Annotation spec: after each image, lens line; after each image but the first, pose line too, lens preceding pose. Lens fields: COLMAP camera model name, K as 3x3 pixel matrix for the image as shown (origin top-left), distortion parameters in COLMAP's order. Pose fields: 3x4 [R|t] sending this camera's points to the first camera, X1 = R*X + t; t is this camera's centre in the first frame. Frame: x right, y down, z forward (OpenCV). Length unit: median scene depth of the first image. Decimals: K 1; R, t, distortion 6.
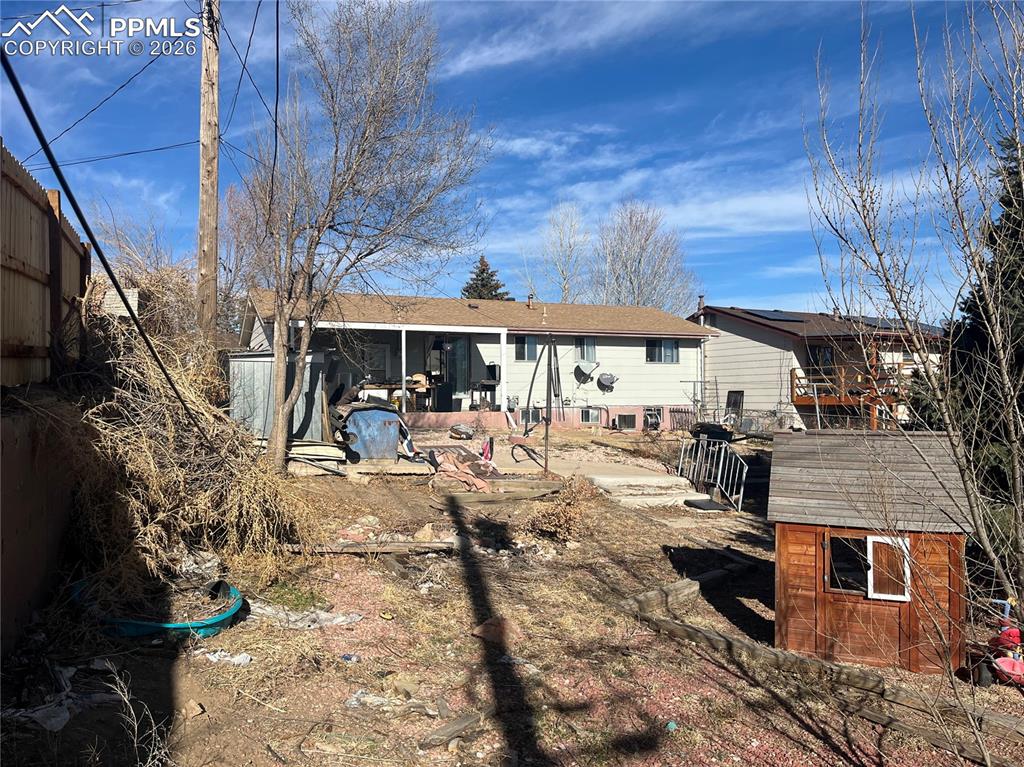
lens RADIAL K [[777.2, 0, 514.5], [0, 777.2, 384.3], [0, 0, 1]] dist [0.035243, -0.036790]
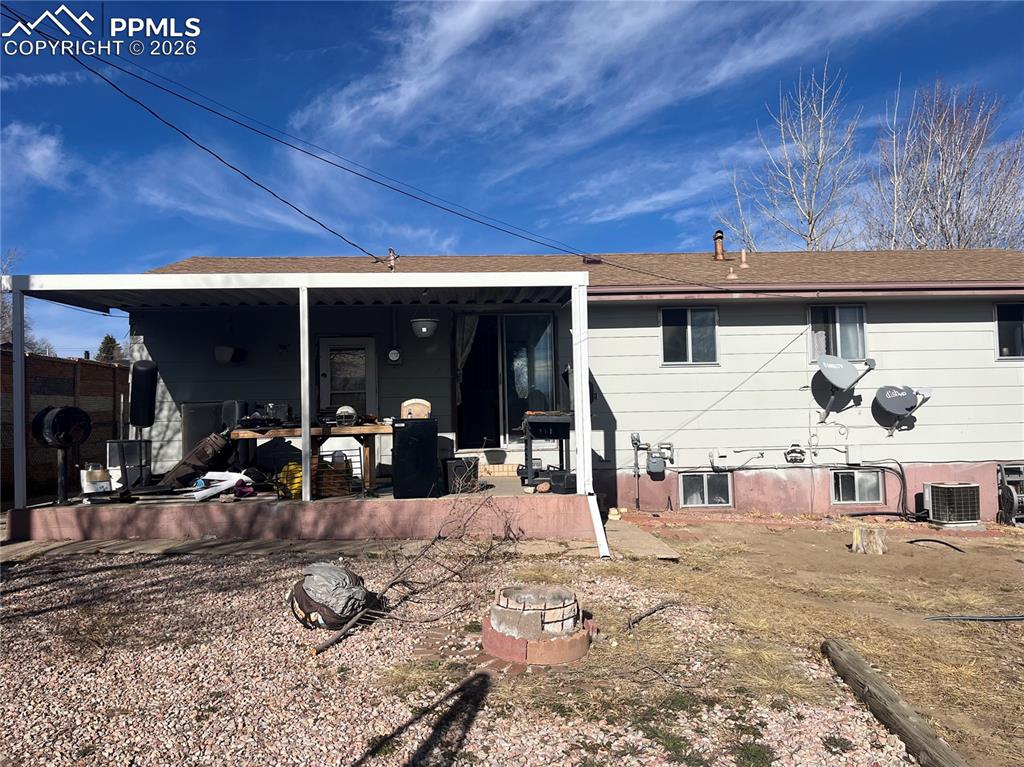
lens RADIAL K [[777.2, 0, 507.0], [0, 777.2, 380.4], [0, 0, 1]] dist [0.035243, -0.036790]
pose [[0.938258, -0.031802, -0.344472, 0.065978], [0.019062, 0.999005, -0.040310, -0.004284], [0.345411, 0.031255, 0.937931, 0.520679]]
